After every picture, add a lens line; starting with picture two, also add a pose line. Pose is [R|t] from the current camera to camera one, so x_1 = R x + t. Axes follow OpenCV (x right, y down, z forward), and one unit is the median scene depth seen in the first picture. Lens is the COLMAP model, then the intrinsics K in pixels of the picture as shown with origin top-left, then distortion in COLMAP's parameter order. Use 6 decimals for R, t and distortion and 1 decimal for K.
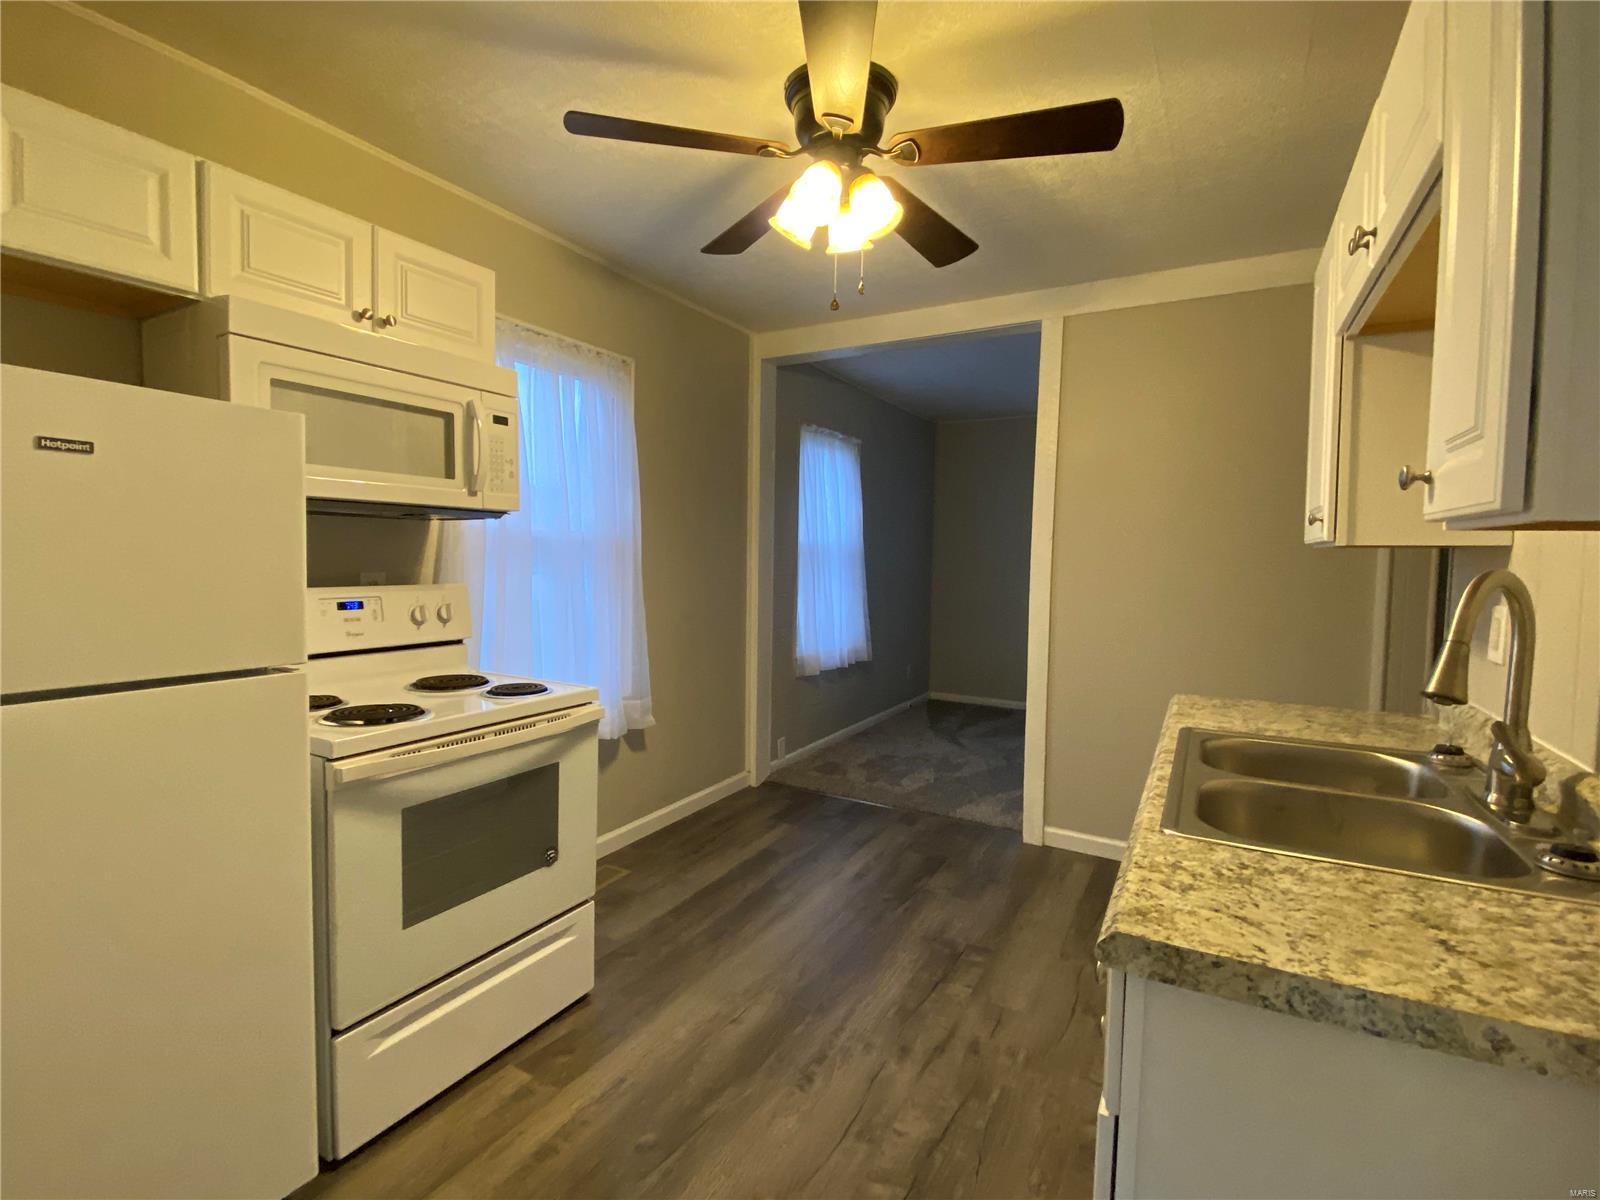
lens RADIAL K [[745.1, 0, 798.3], [0, 745.1, 596.1], [0, 0, 1]] dist [-0.001858, -0.000704]
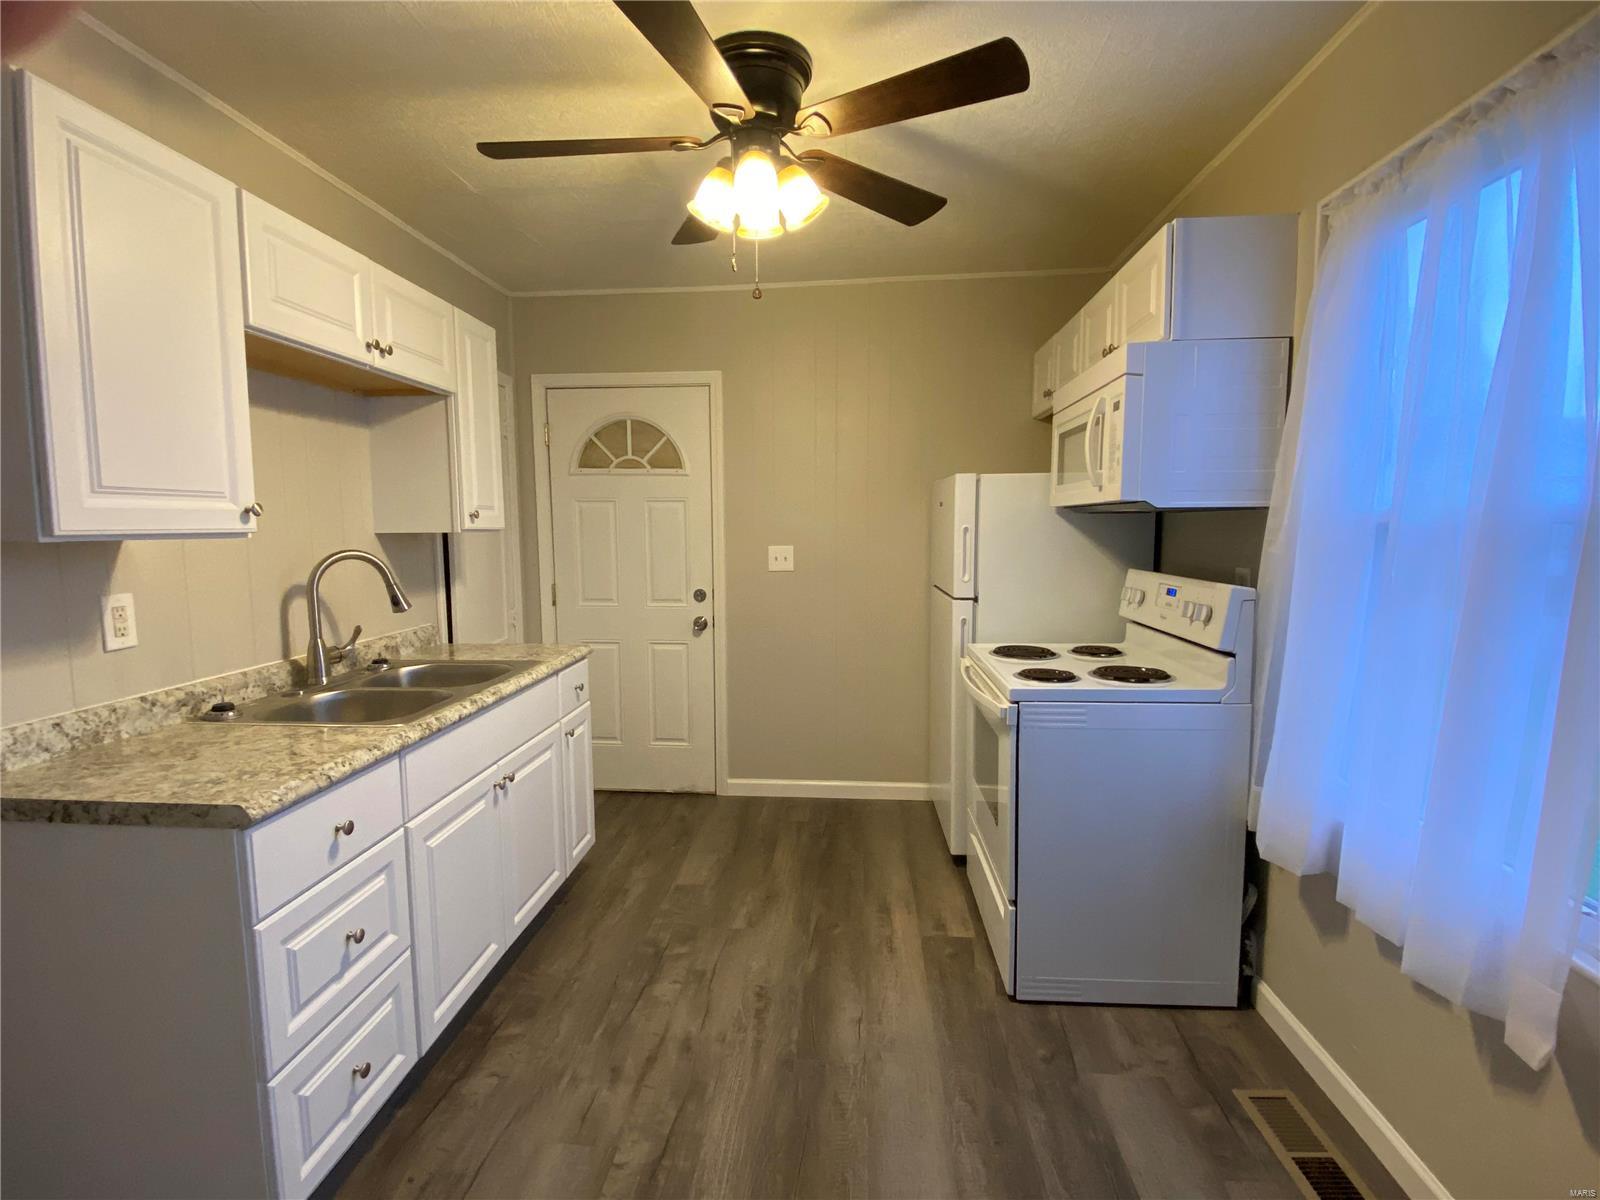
lens RADIAL K [[745.1, 0, 800.7], [0, 745.1, 598.2], [0, 0, 1]] dist [-0.001858, -0.000704]
pose [[-0.904190, 0.034895, -0.425703, 0.406250], [-0.029284, 0.989248, 0.143287, -0.130374], [0.426126, 0.142025, -0.893446, 1.866129]]
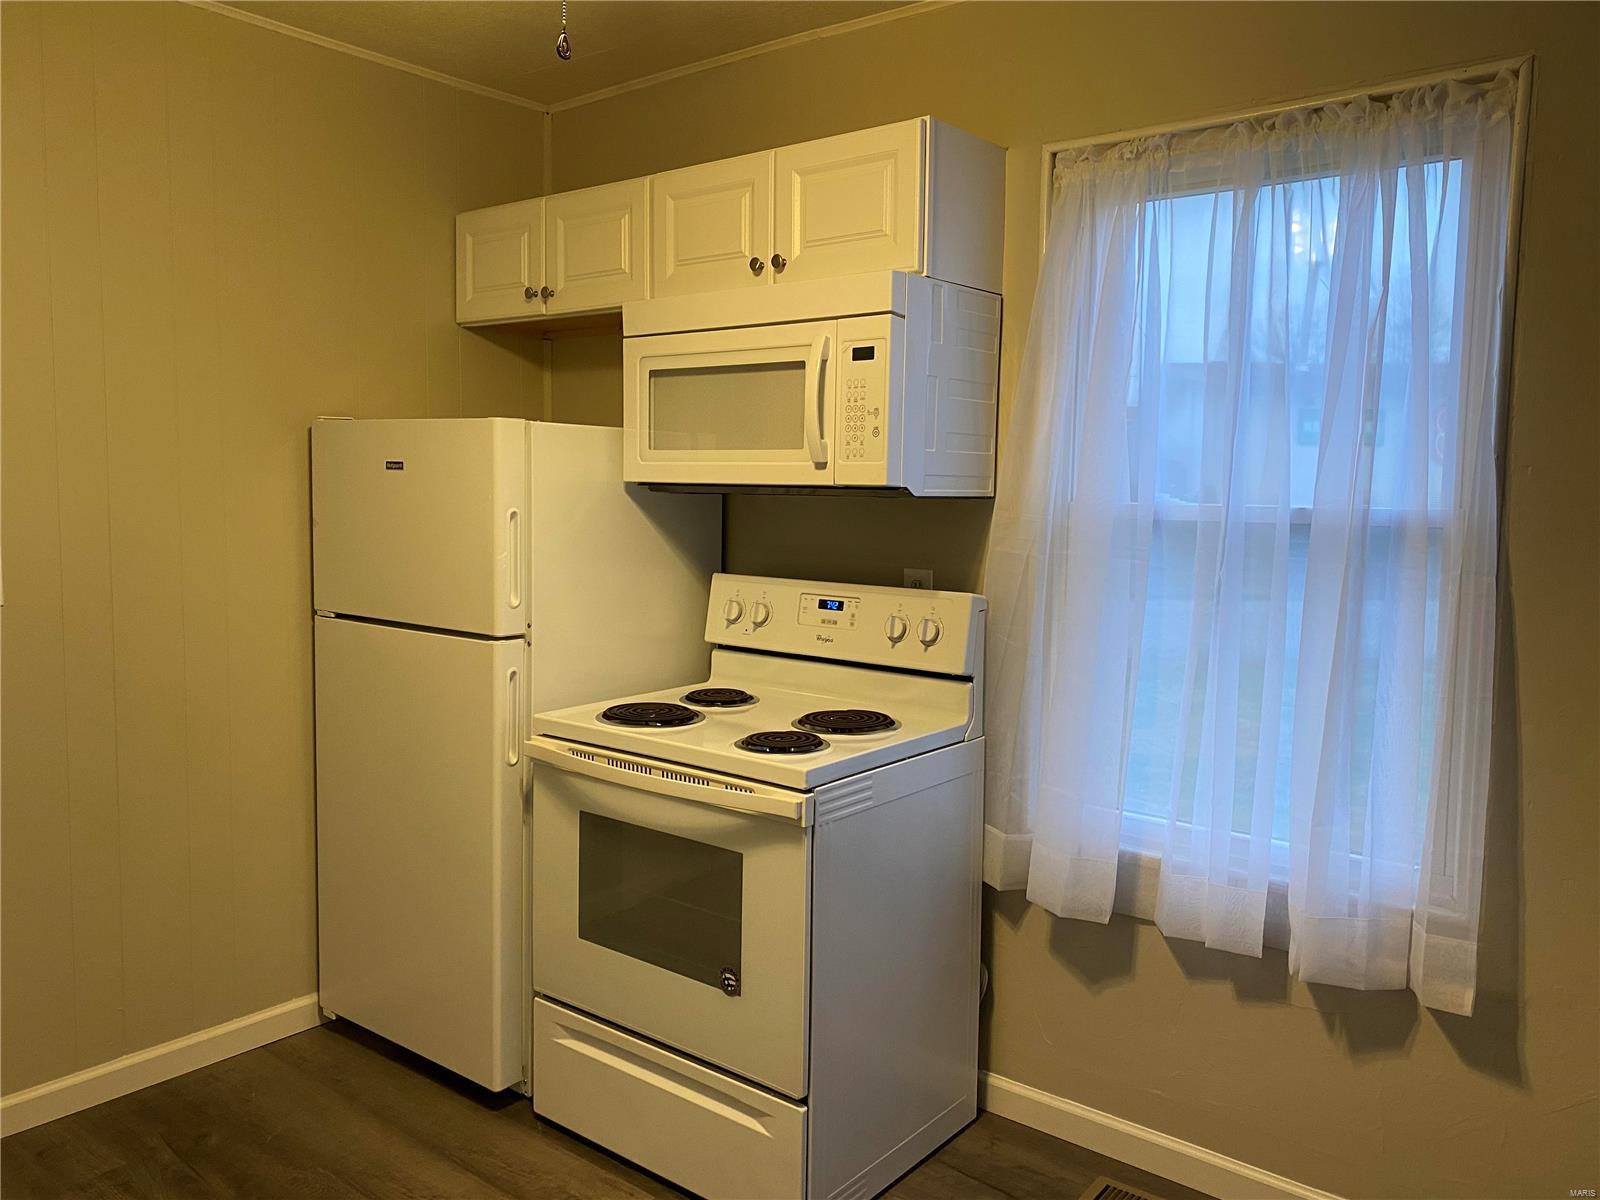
lens RADIAL K [[1207.5, 0, 793.4], [0, 1207.5, 589.7], [0, 0, 1]] dist [0.044808, -0.005470]
pose [[-0.162078, 0.070191, -0.984278, 0.773259], [-0.075668, 0.993646, 0.083319, -0.119706], [0.983873, 0.087982, -0.155737, 1.231088]]
